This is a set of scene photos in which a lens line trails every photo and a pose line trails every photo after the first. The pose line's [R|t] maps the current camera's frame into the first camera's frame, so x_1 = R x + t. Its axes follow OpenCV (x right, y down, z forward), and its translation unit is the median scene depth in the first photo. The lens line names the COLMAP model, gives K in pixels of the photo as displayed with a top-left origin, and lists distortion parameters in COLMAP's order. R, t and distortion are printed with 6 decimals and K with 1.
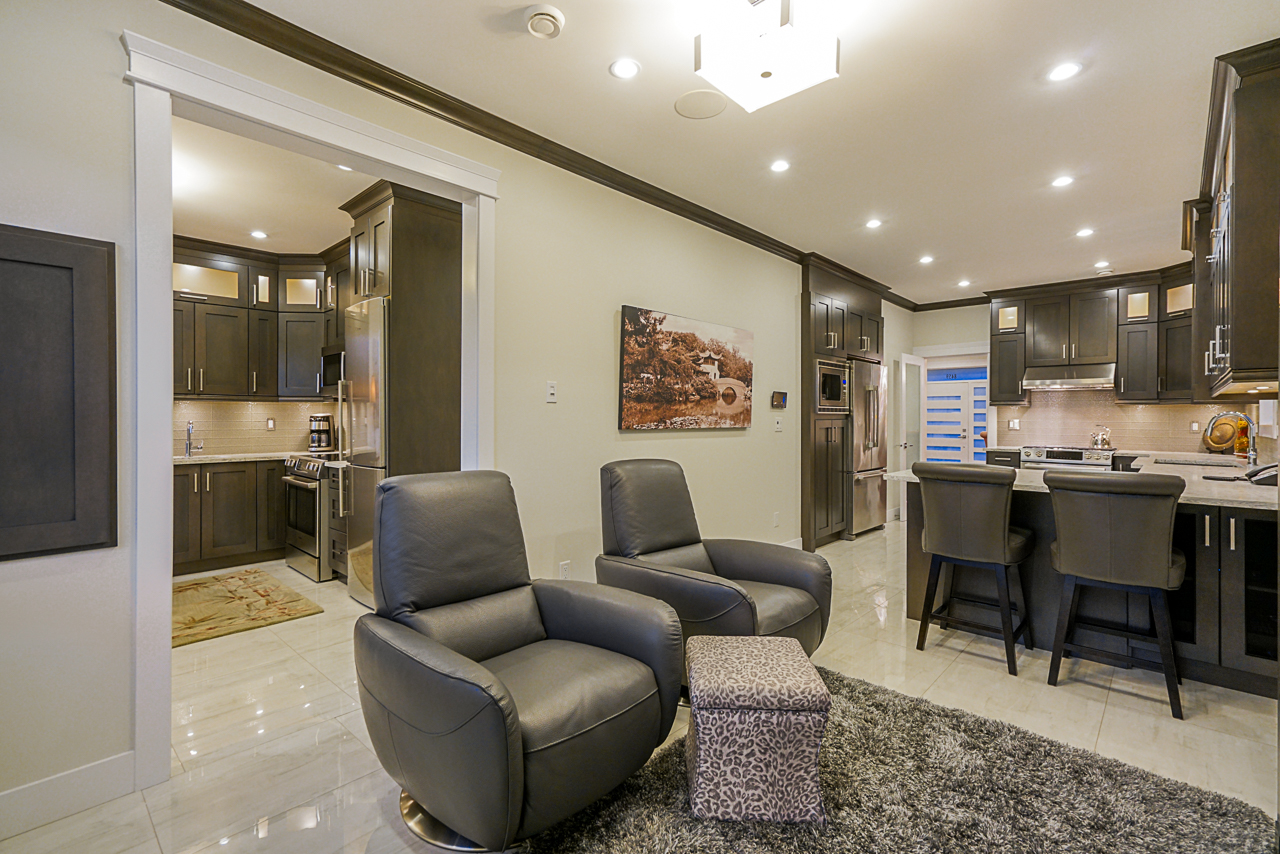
lens RADIAL K [[579.2, 0, 638.7], [0, 579.2, 415.8], [0, 0, 1]] dist [-0.002864, 0.009376]
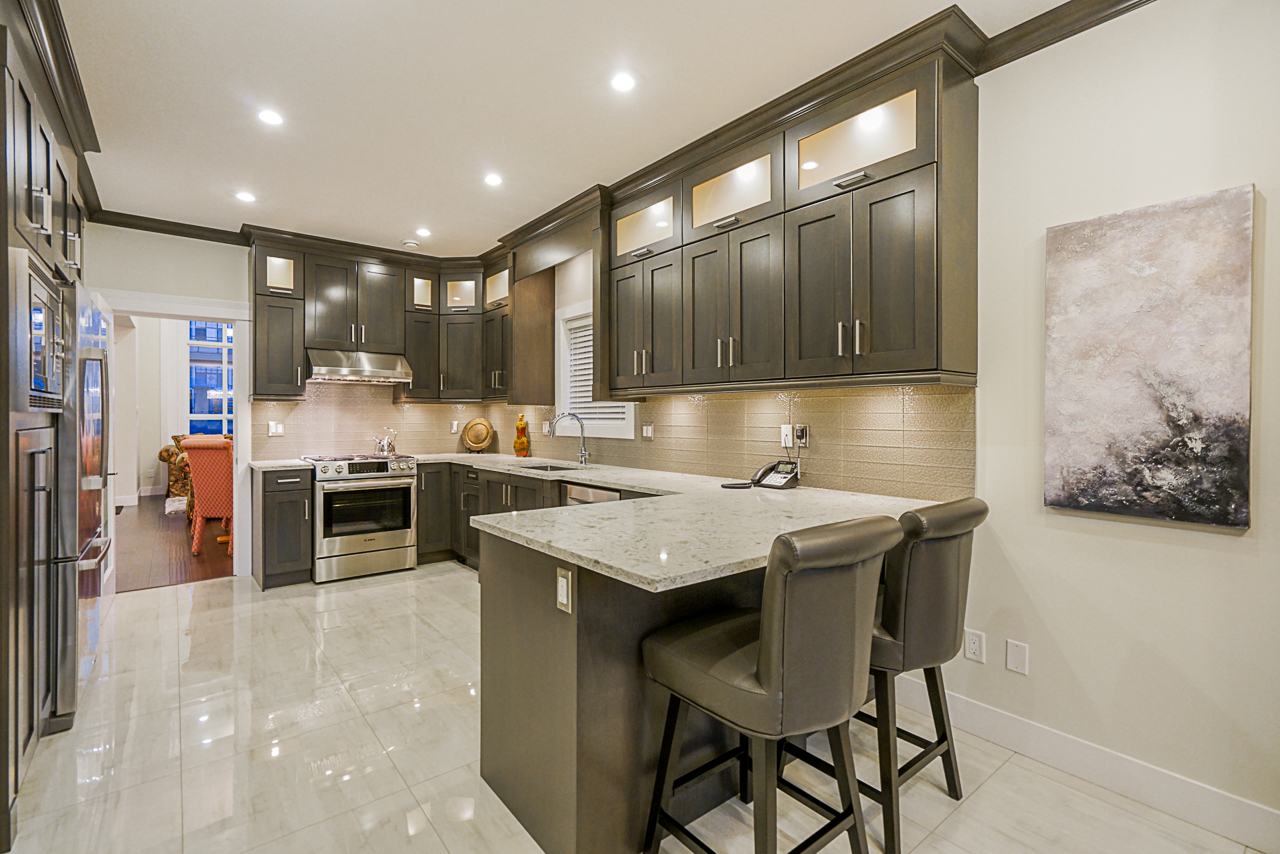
lens RADIAL K [[579.2, 0, 633.2], [0, 579.2, 418.5], [0, 0, 1]] dist [-0.002864, 0.009376]
pose [[0.151785, -0.006250, 0.988394, 0.036627], [-0.003449, 0.999971, 0.006853, -0.005487], [-0.988407, -0.004449, 0.151759, 0.734747]]
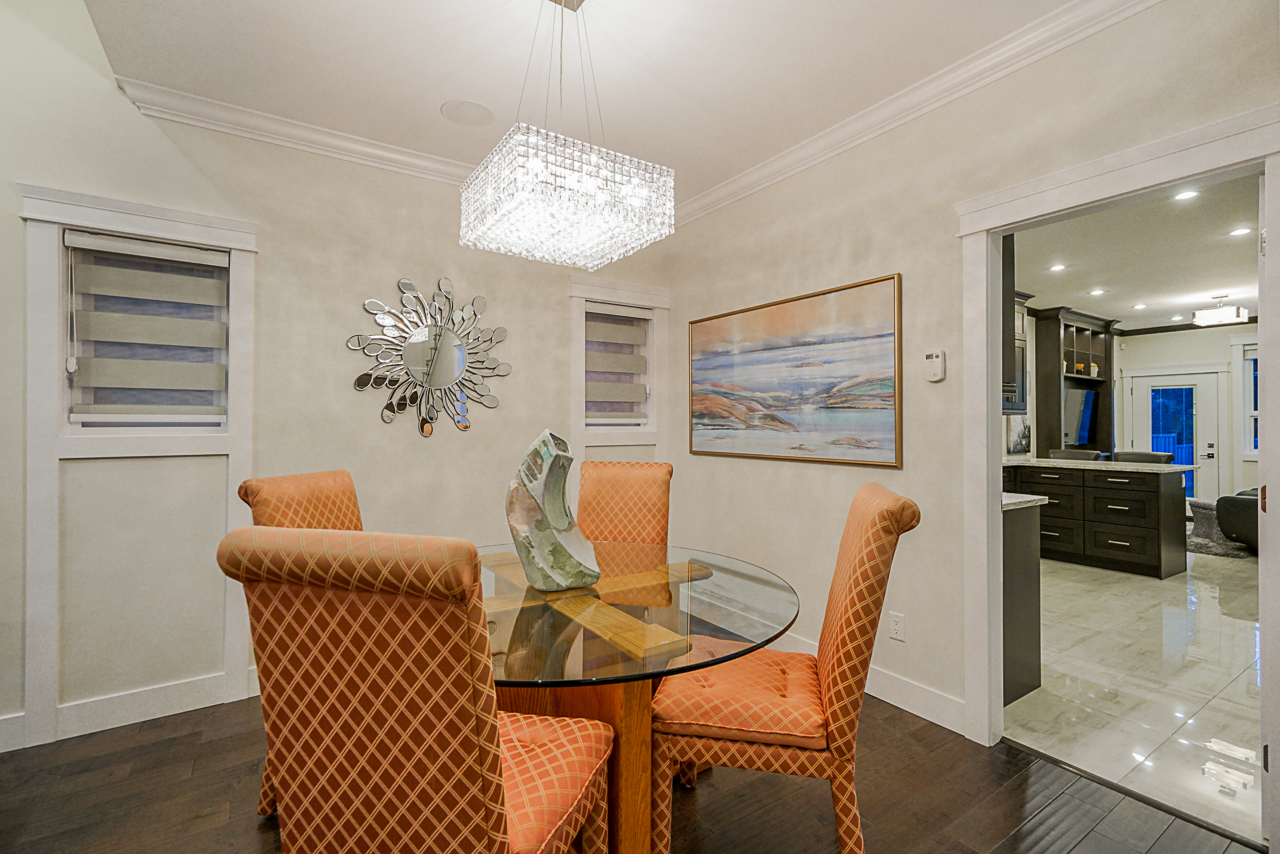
lens RADIAL K [[579.2, 0, 630.0], [0, 579.2, 415.9], [0, 0, 1]] dist [-0.002864, 0.009376]
pose [[-0.970457, -0.006737, 0.241182, 1.191619], [-0.010295, 0.999856, -0.013493, 0.000494], [-0.241056, -0.015577, -0.970386, 2.243794]]
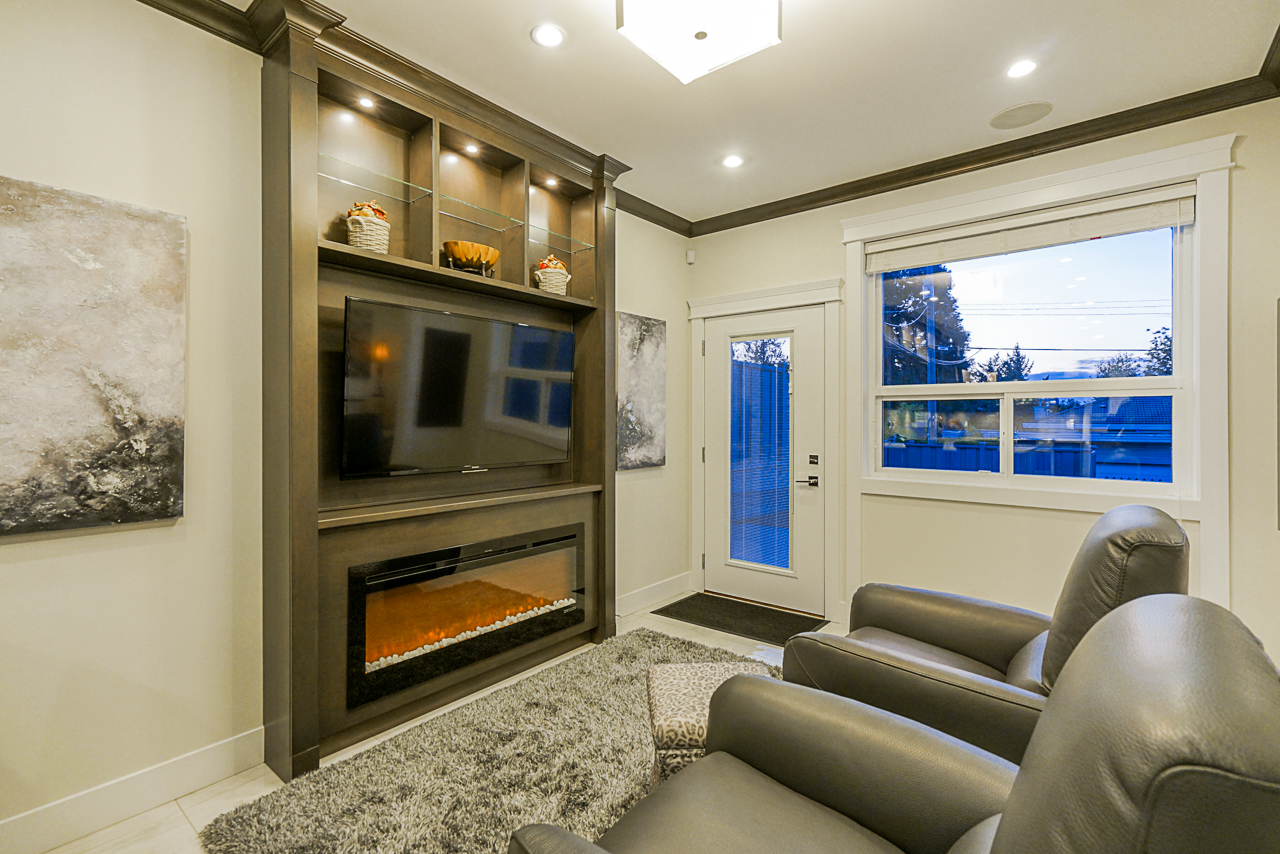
lens RADIAL K [[579.2, 0, 632.9], [0, 579.2, 419.9], [0, 0, 1]] dist [-0.002864, 0.009376]
pose [[-0.998333, -0.003373, -0.057615, 0.168547], [-0.003105, 0.999984, -0.004734, -0.003979], [0.057630, -0.004547, -0.998328, 0.850977]]
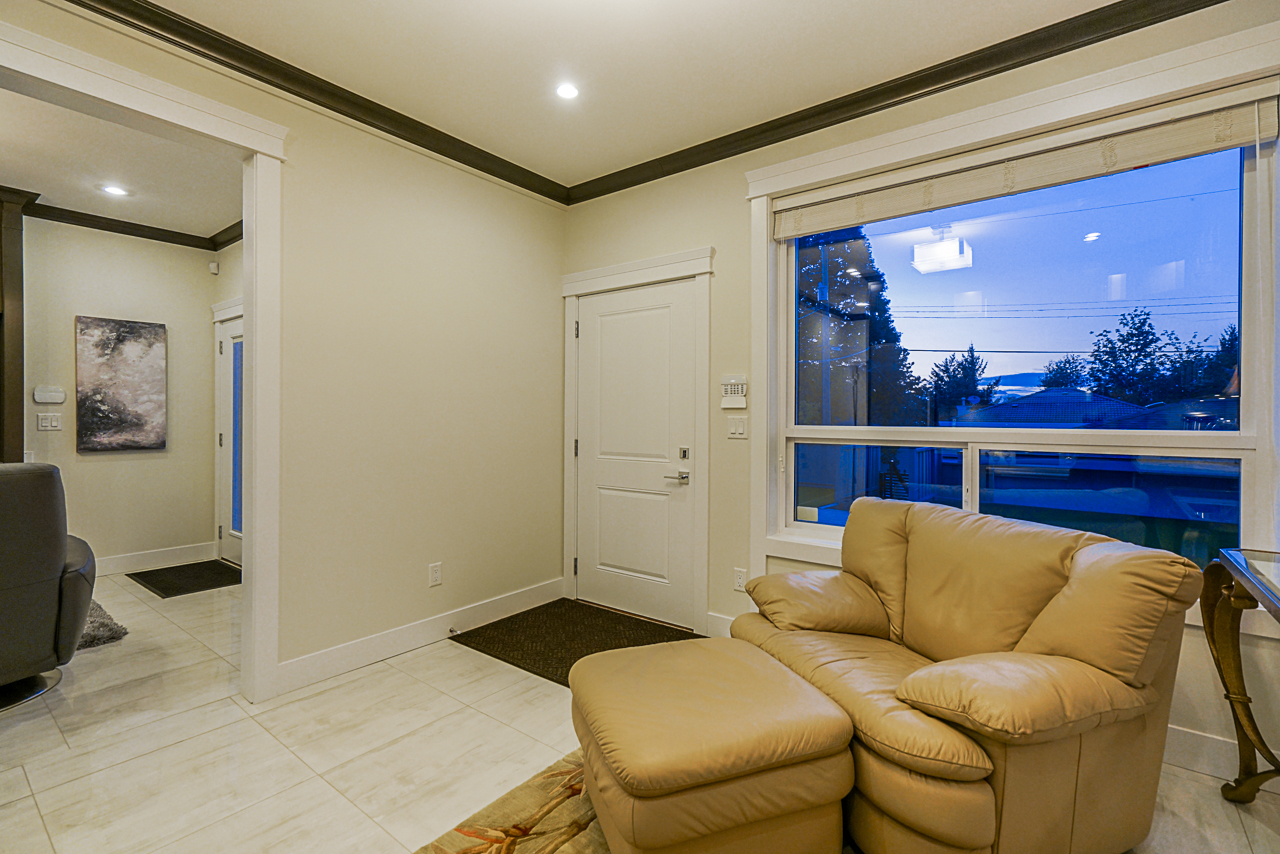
lens RADIAL K [[579.2, 0, 631.5], [0, 579.2, 420.4], [0, 0, 1]] dist [-0.002864, 0.009376]
pose [[-0.996683, -0.006305, -0.081138, -0.719716], [-0.006143, 0.999979, -0.002248, 0.009016], [0.081151, -0.001742, -0.996700, 1.072159]]
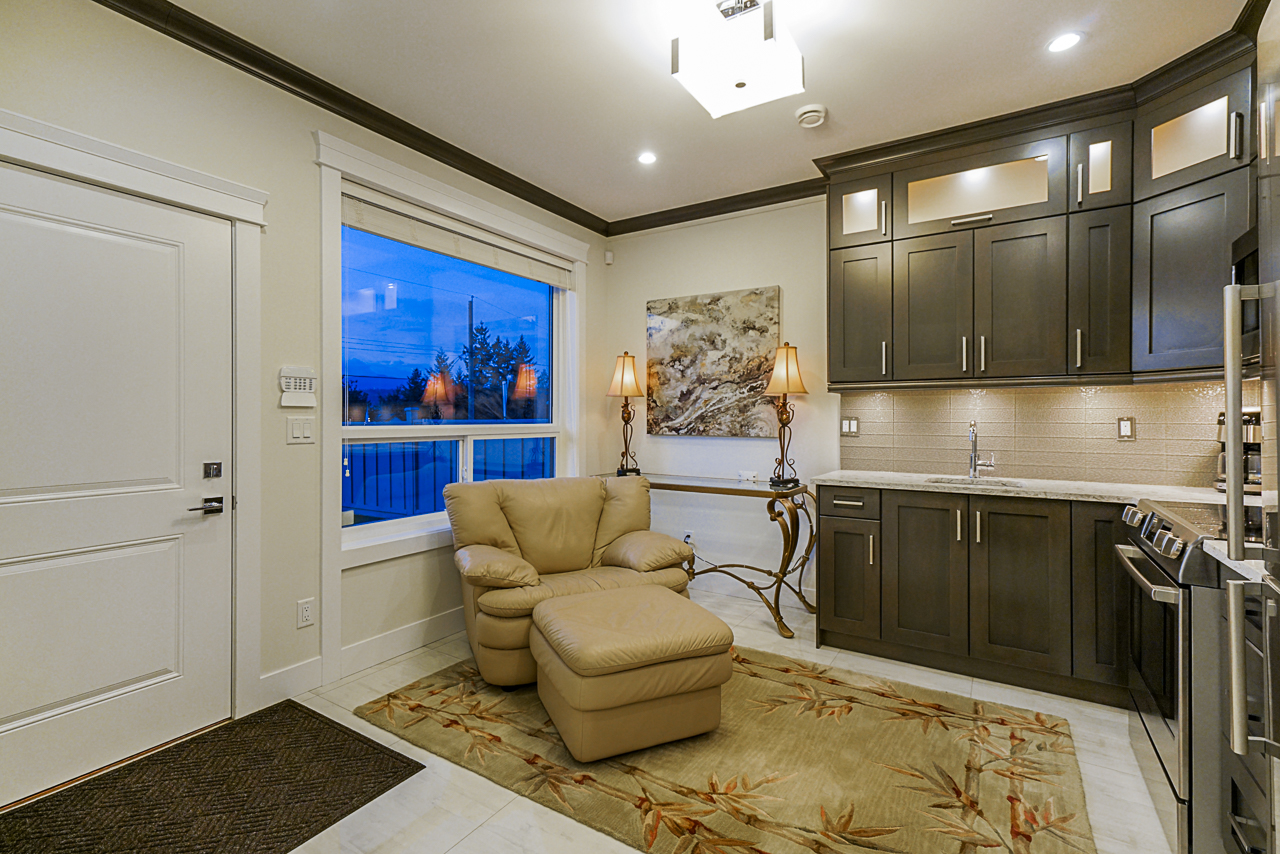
lens RADIAL K [[579.2, 0, 635.4], [0, 579.2, 417.1], [0, 0, 1]] dist [-0.002864, 0.009376]
pose [[0.179965, -0.001886, -0.983671, -0.245896], [0.003619, 0.999993, -0.001255, 0.004059], [0.983666, -0.003334, 0.179970, 0.577499]]
